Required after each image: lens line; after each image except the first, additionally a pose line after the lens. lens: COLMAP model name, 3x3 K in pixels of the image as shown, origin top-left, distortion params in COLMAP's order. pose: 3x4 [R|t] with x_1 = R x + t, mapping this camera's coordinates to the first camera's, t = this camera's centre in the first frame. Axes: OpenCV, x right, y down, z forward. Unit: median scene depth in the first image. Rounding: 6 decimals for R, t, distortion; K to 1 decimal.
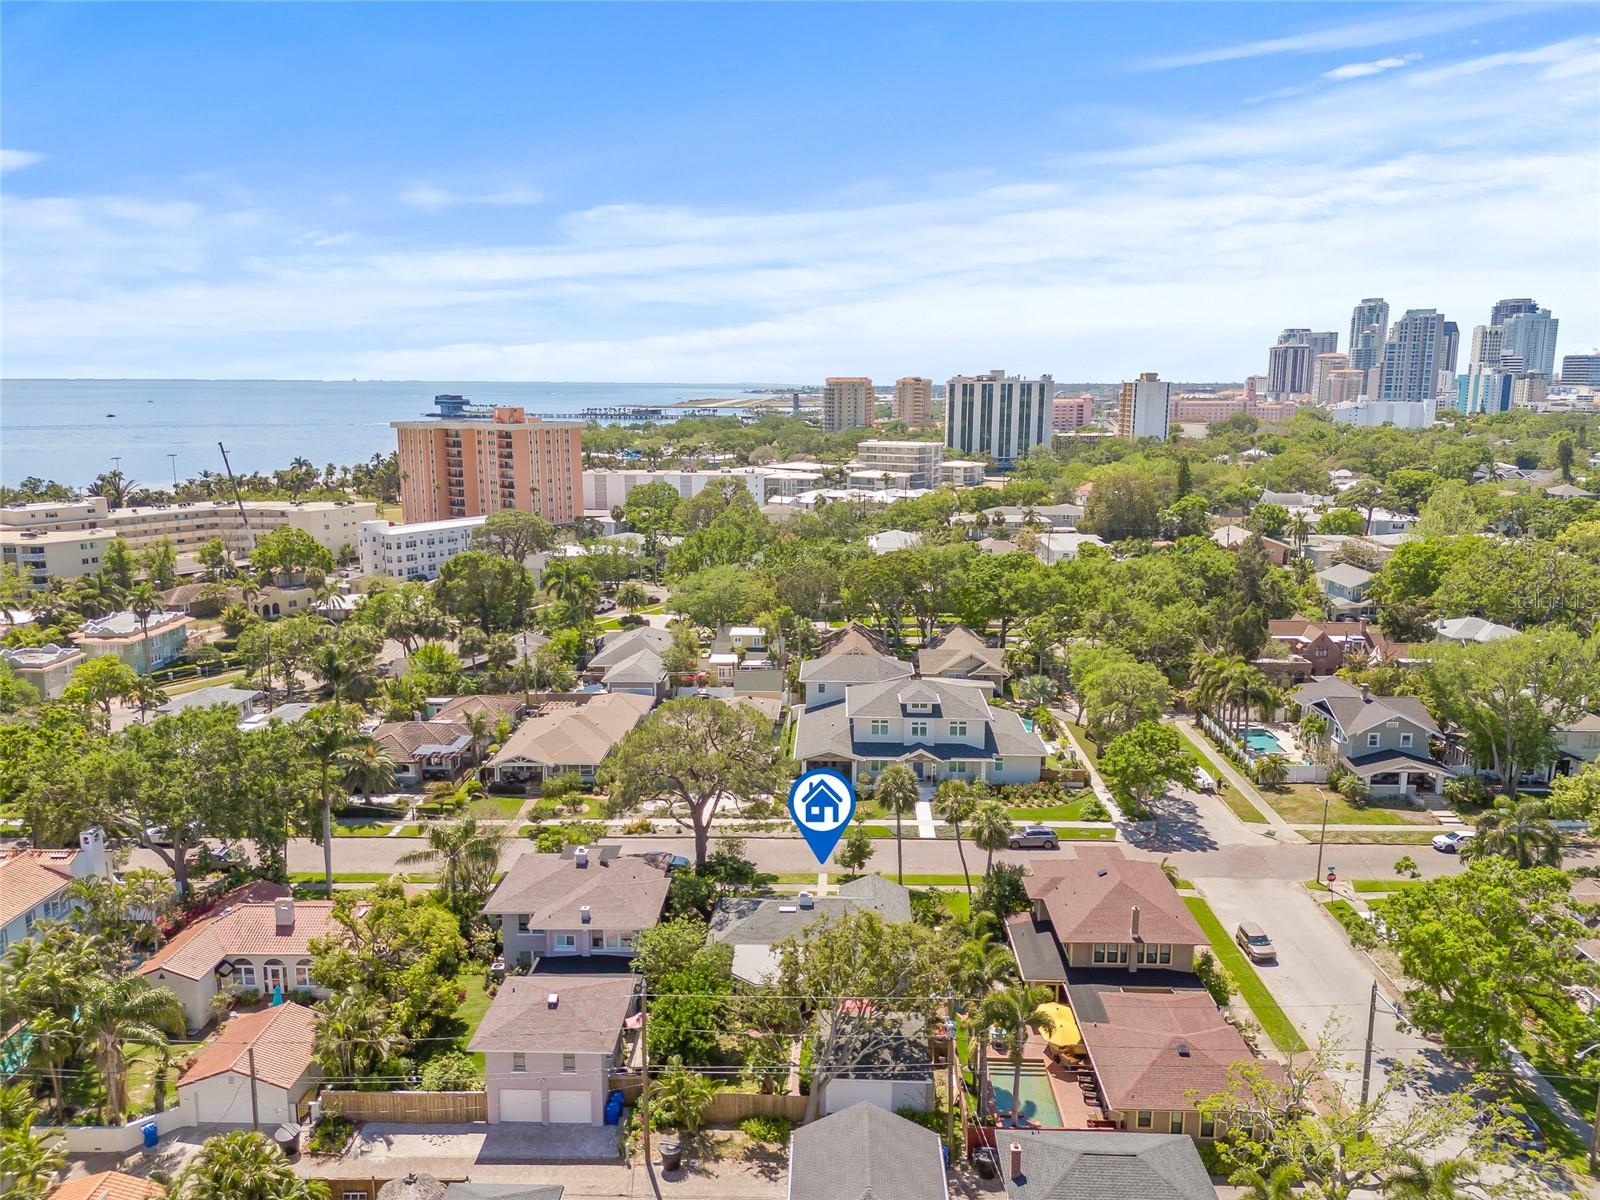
lens RADIAL K [[1178.1, 0, 802.8], [0, 1178.1, 605.1], [0, 0, 1]] dist [0.050656, -0.040971]
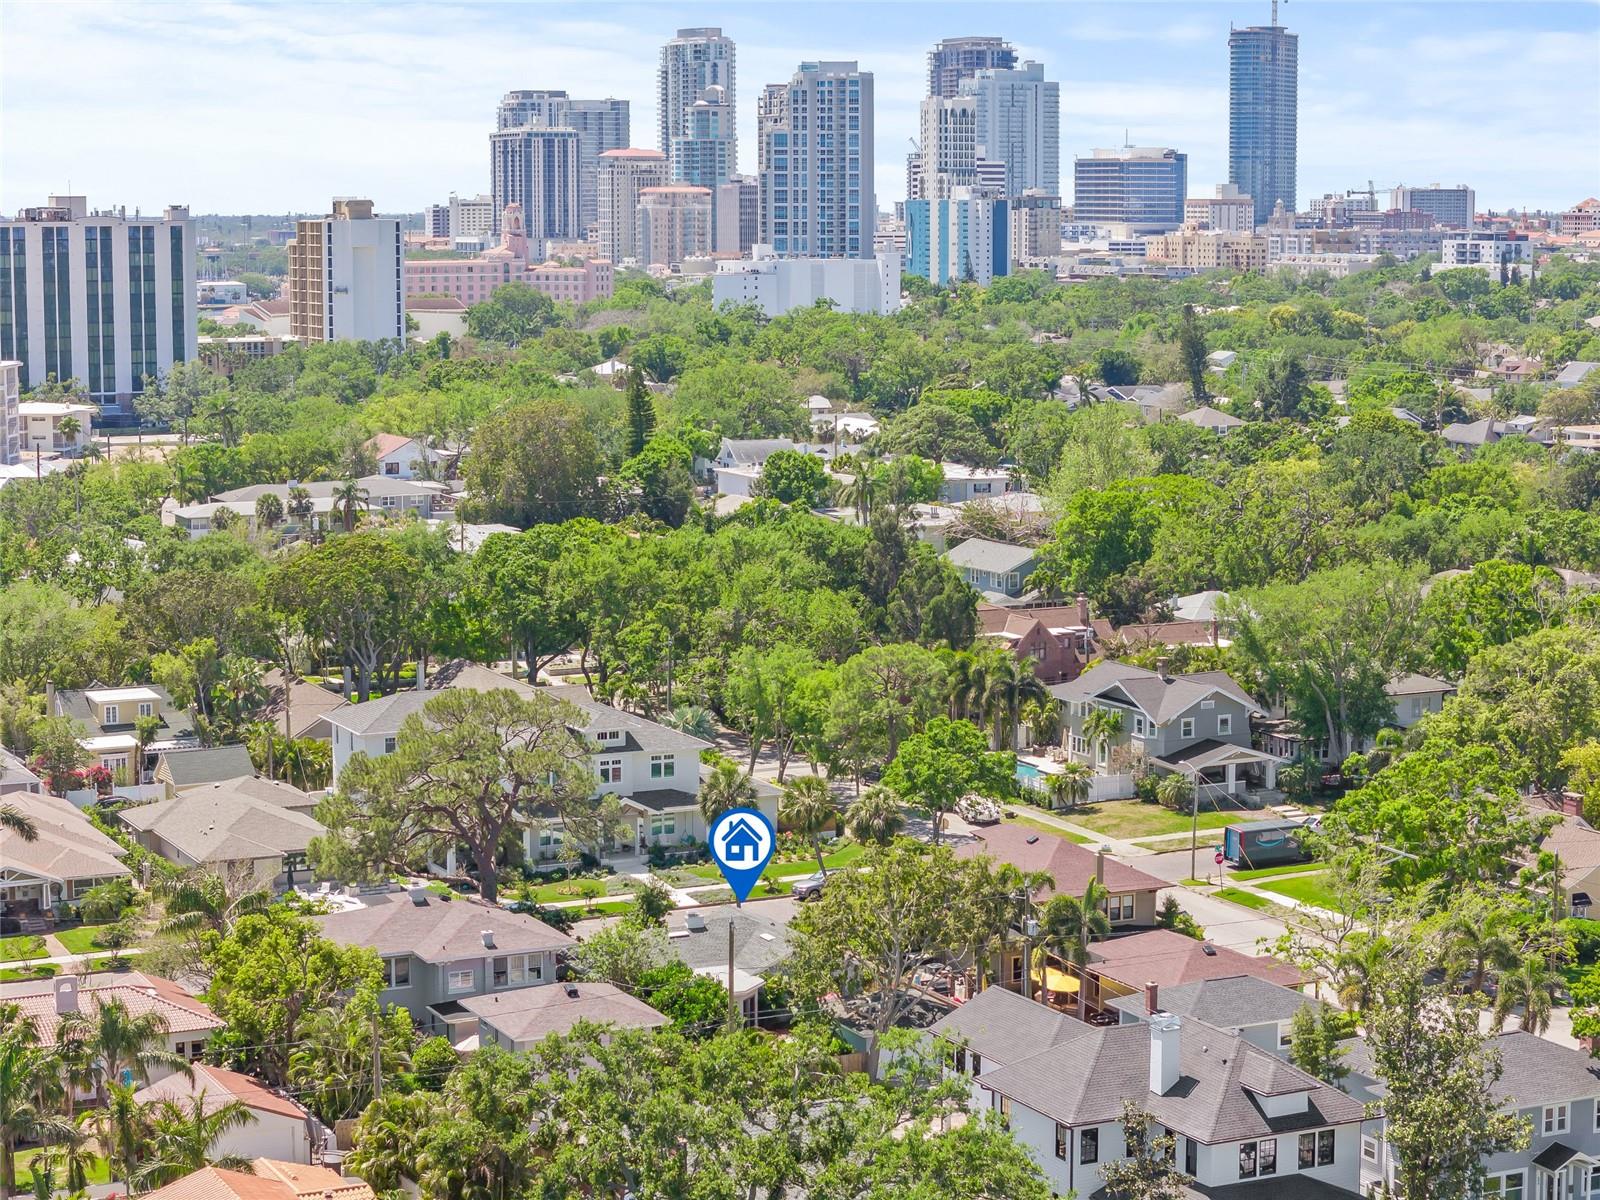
lens RADIAL K [[3211.2, 0, 800.8], [0, 3211.2, 596.5], [0, 0, 1]] dist [-0.087599, 0.000000]
pose [[0.883663, -0.059349, 0.464347, -0.154330], [0.089757, 0.995007, -0.043634, 0.023731], [-0.459439, 0.080236, 0.884578, -0.153672]]
